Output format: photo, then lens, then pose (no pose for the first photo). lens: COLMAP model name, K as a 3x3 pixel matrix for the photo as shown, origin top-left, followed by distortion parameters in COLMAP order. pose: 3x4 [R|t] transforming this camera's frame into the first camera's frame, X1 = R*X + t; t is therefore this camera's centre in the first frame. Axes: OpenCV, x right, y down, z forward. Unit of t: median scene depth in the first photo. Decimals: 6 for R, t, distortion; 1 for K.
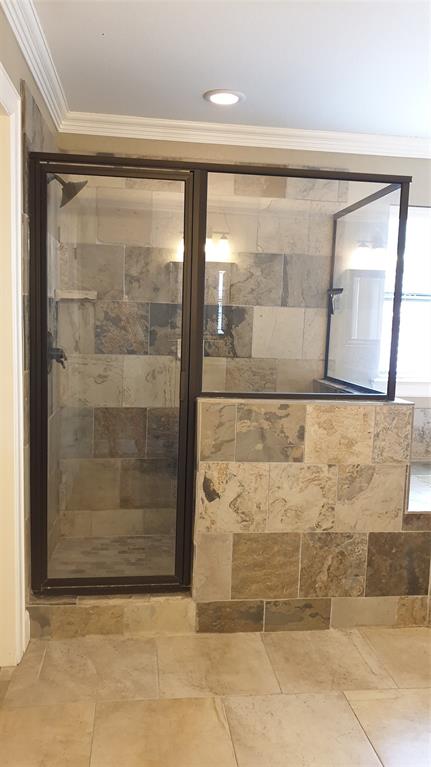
lens RADIAL K [[597.9, 0, 220.5], [0, 597.9, 380.4], [0, 0, 1]] dist [0.071255, -0.159514]
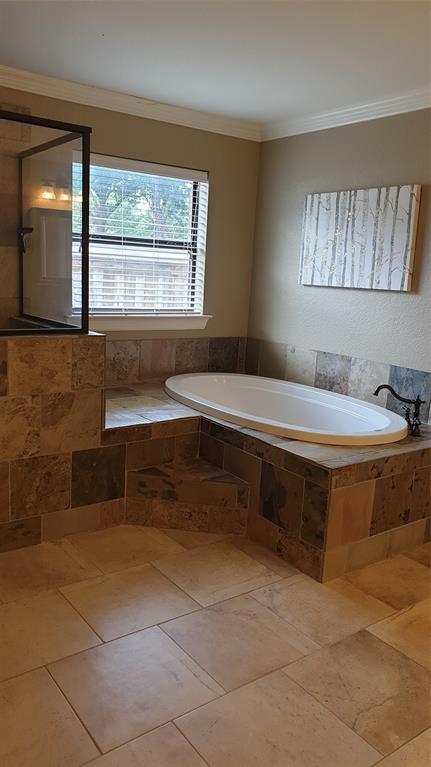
lens RADIAL K [[597.9, 0, 220.5], [0, 597.9, 380.4], [0, 0, 1]] dist [0.071255, -0.159514]
pose [[0.876360, -0.079643, 0.475027, -0.033755], [0.029952, 0.993337, 0.111285, 0.002718], [-0.480725, -0.083298, 0.872906, -0.105615]]
